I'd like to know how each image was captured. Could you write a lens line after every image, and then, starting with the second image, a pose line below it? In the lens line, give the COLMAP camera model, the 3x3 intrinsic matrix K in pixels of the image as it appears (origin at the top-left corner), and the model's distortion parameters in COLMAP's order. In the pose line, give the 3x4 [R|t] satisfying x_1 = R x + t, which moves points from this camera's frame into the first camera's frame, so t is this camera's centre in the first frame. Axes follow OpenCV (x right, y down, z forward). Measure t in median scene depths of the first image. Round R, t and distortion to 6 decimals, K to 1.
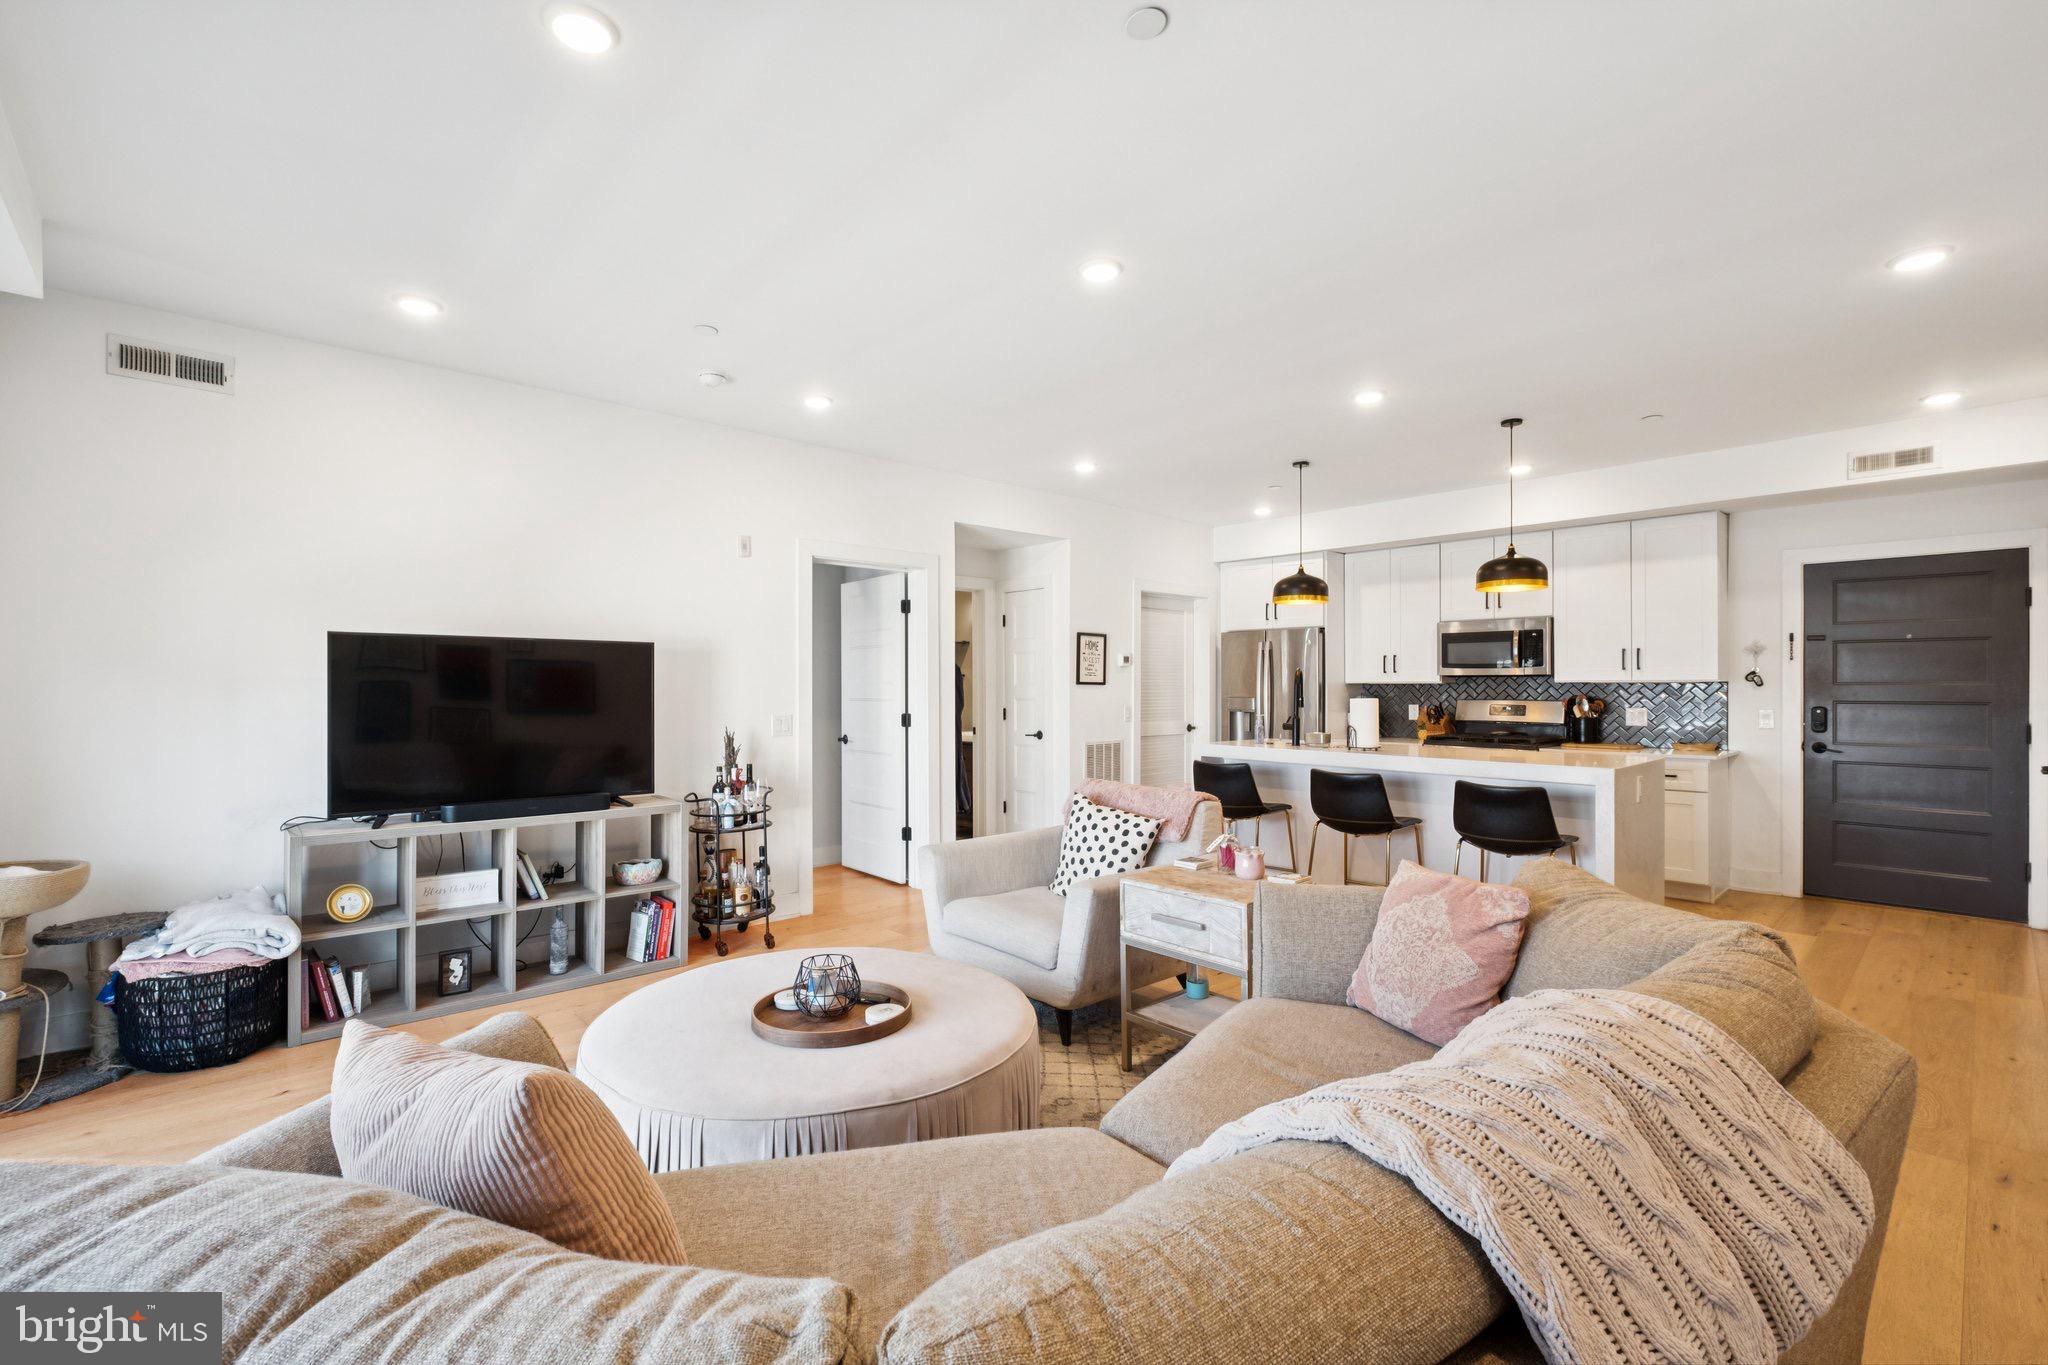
lens RADIAL K [[921.1, 0, 1005.5], [0, 921.1, 682.7], [0, 0, 1]] dist [0.000209, 0.000332]
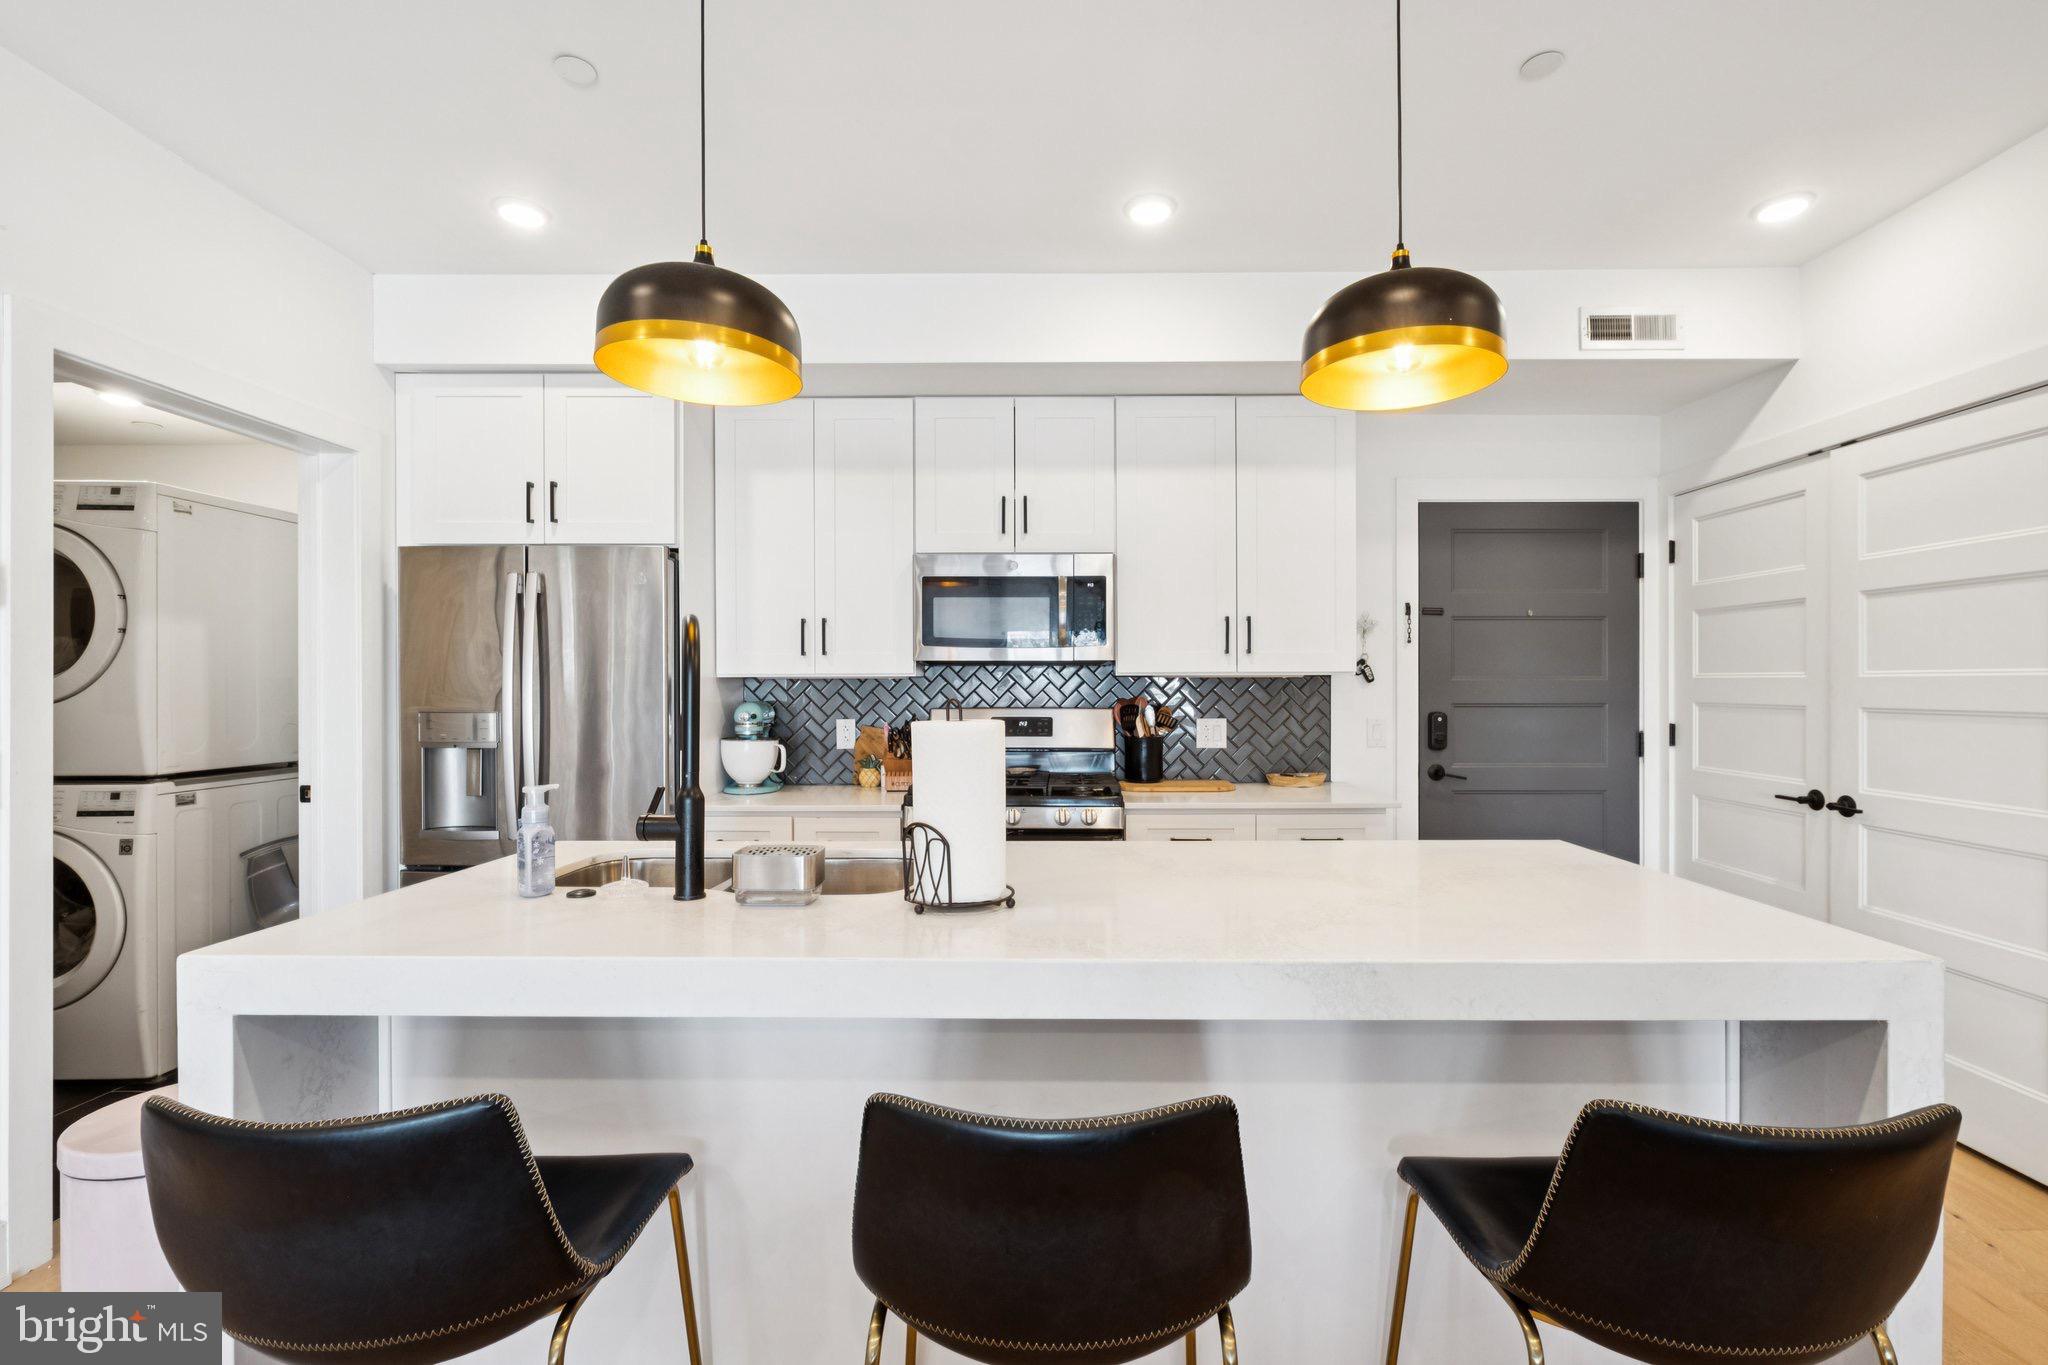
lens RADIAL K [[921.1, 0, 1053.0], [0, 921.1, 683.8], [0, 0, 1]] dist [0.000209, 0.000332]
pose [[0.679138, 0.000732, 0.734010, 0.177930], [-0.001705, 0.999998, 0.000579, 0.004544], [-0.734009, -0.001645, 0.679138, 0.695317]]
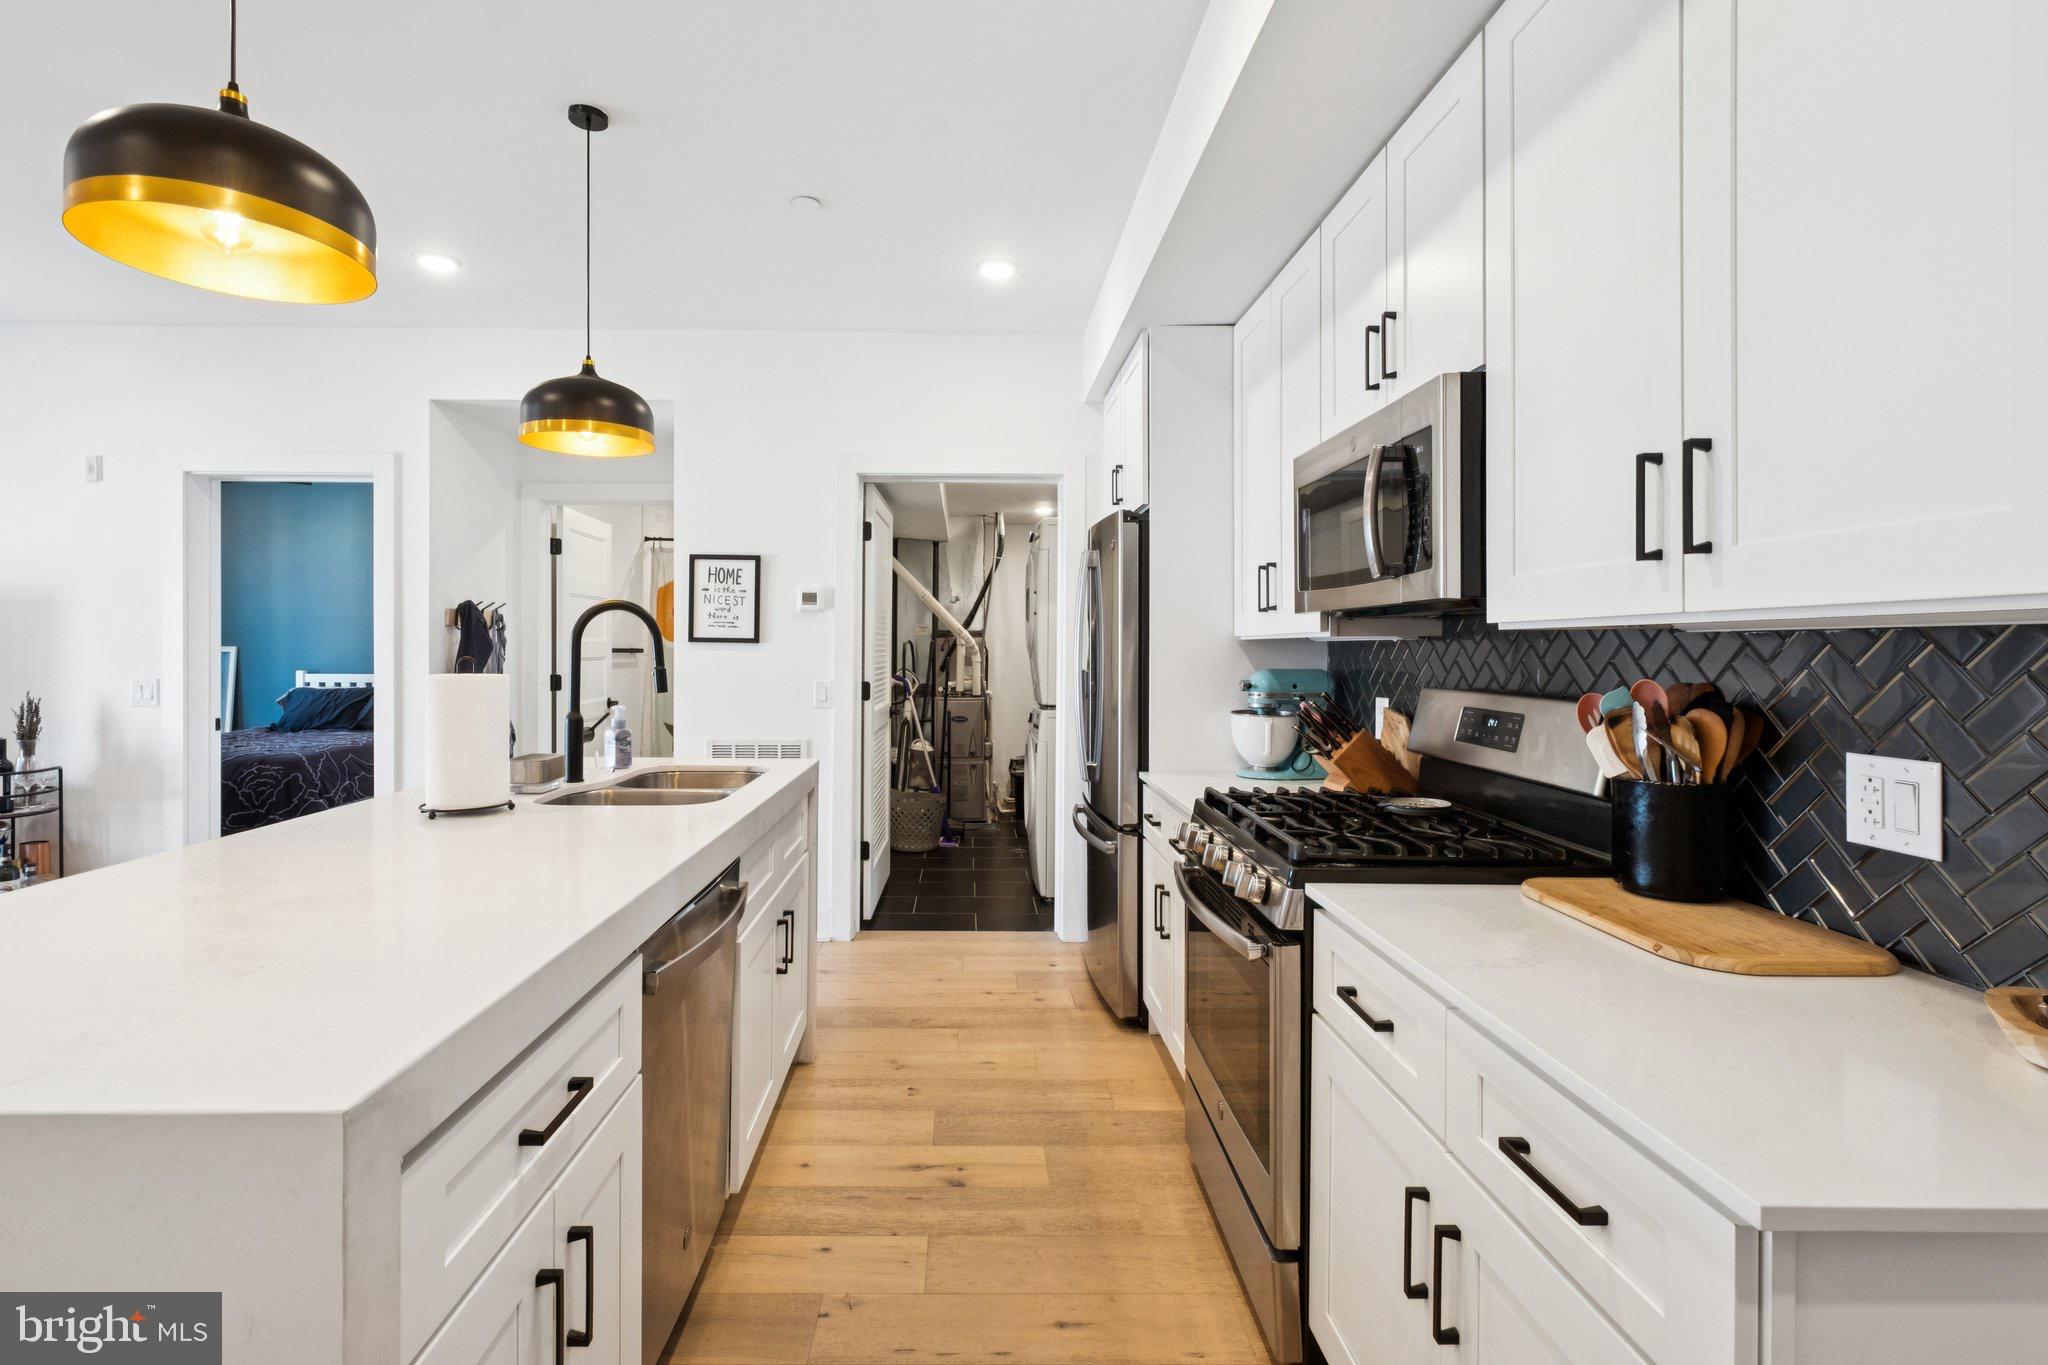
lens RADIAL K [[948.9, 0, 963.3], [0, 948.9, 644.7], [0, 0, 1]] dist [-0.006449, -0.000378]
pose [[0.733749, 0.001481, -0.679419, 0.706484], [-0.002958, 0.999995, -0.001015, 0.004589], [0.679415, 0.002755, 0.733749, 0.756113]]
